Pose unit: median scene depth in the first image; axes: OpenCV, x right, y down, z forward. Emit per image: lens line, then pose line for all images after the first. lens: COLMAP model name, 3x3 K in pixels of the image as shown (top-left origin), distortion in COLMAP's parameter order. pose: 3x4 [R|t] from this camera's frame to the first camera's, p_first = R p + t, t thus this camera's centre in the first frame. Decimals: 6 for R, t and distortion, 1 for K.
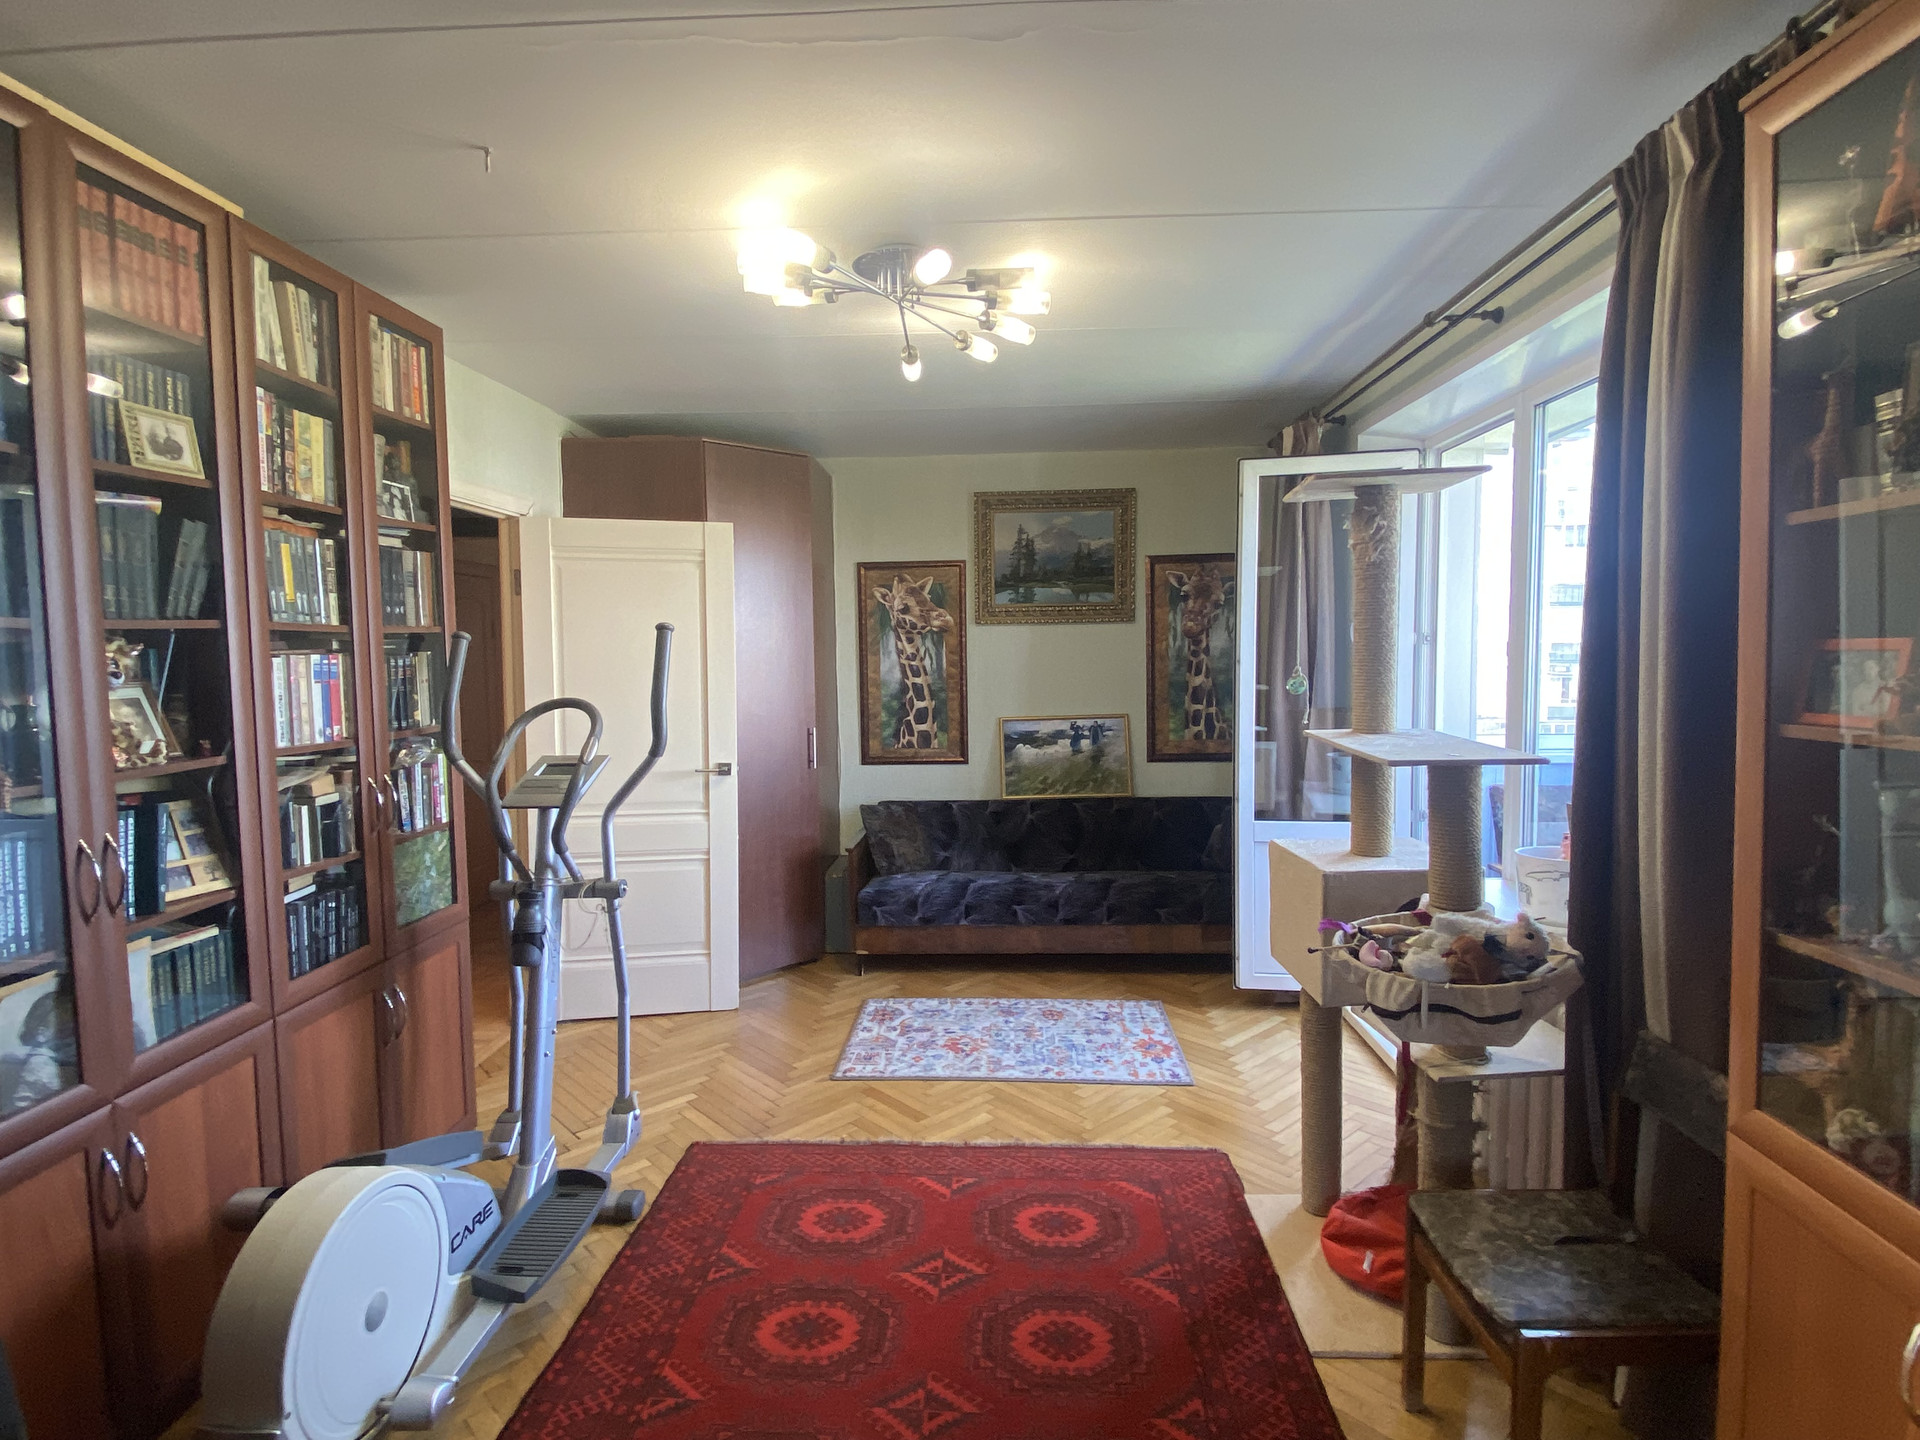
lens RADIAL K [[1018.4, 0, 960.0], [0, 1018.4, 720.0], [0, 0, 1]] dist [0.114412, -0.094556]
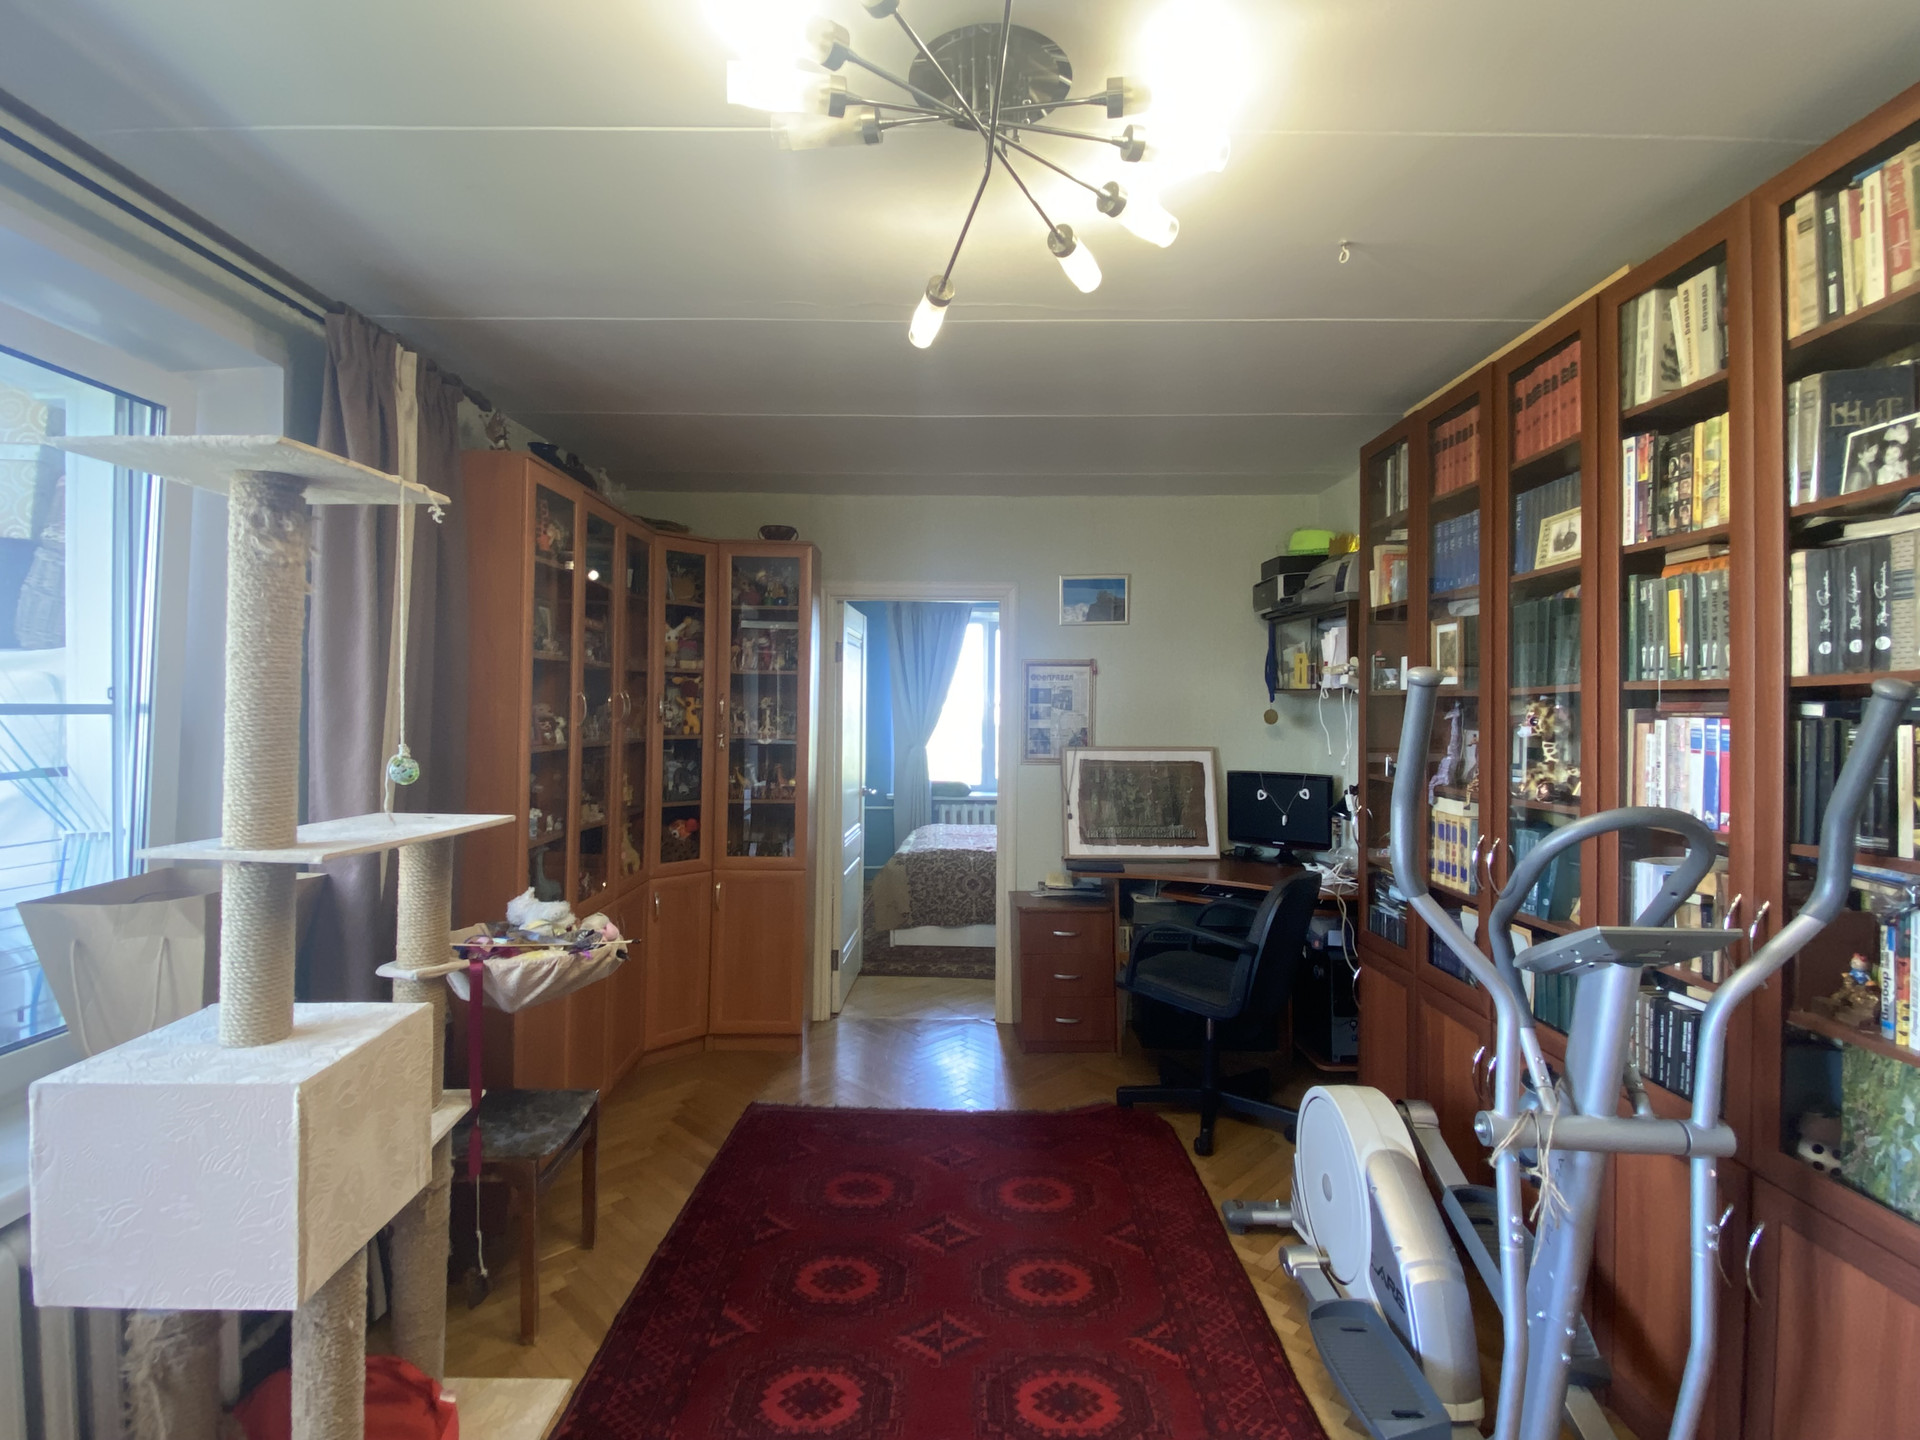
lens RADIAL K [[976.9, 0, 960.0], [0, 976.9, 720.0], [0, 0, 1]] dist [0.000365, 0.000067]
pose [[-0.998851, 0.003156, -0.047829, -0.007188], [-0.000943, 0.996343, 0.085433, -0.078722], [0.047924, 0.085380, -0.995195, 1.091812]]
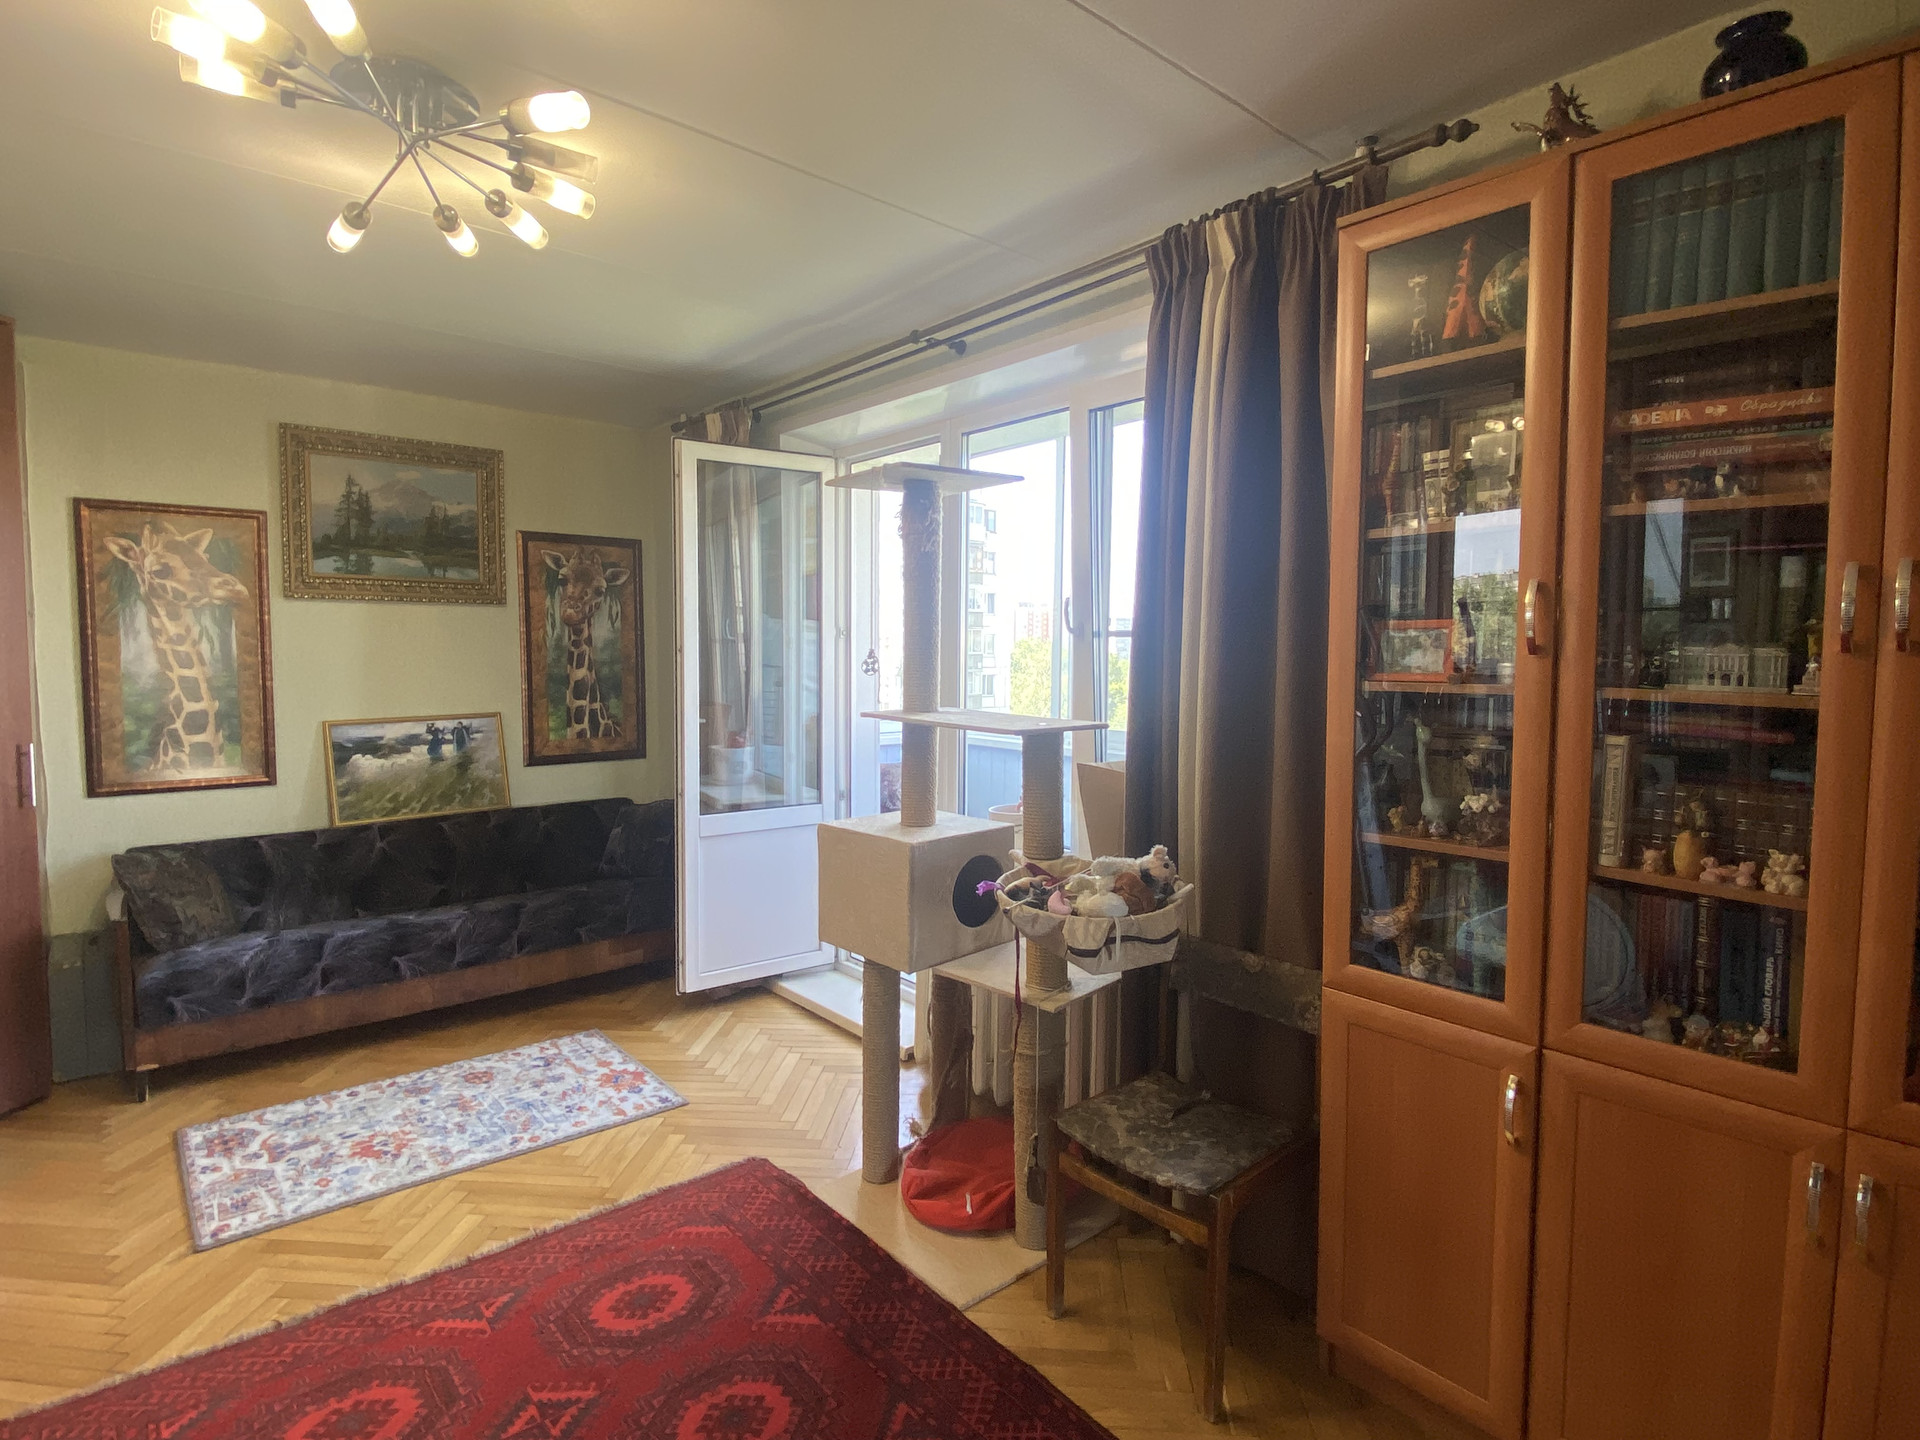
lens RADIAL K [[1021.7, 0, 960.0], [0, 1021.7, 720.0], [0, 0, 1]] dist [0.048562, -0.035934]
pose [[0.729591, -0.029828, 0.683233, -0.196937], [0.033849, 0.999399, 0.007486, 0.009637], [-0.683045, 0.017665, 0.730162, 0.140144]]
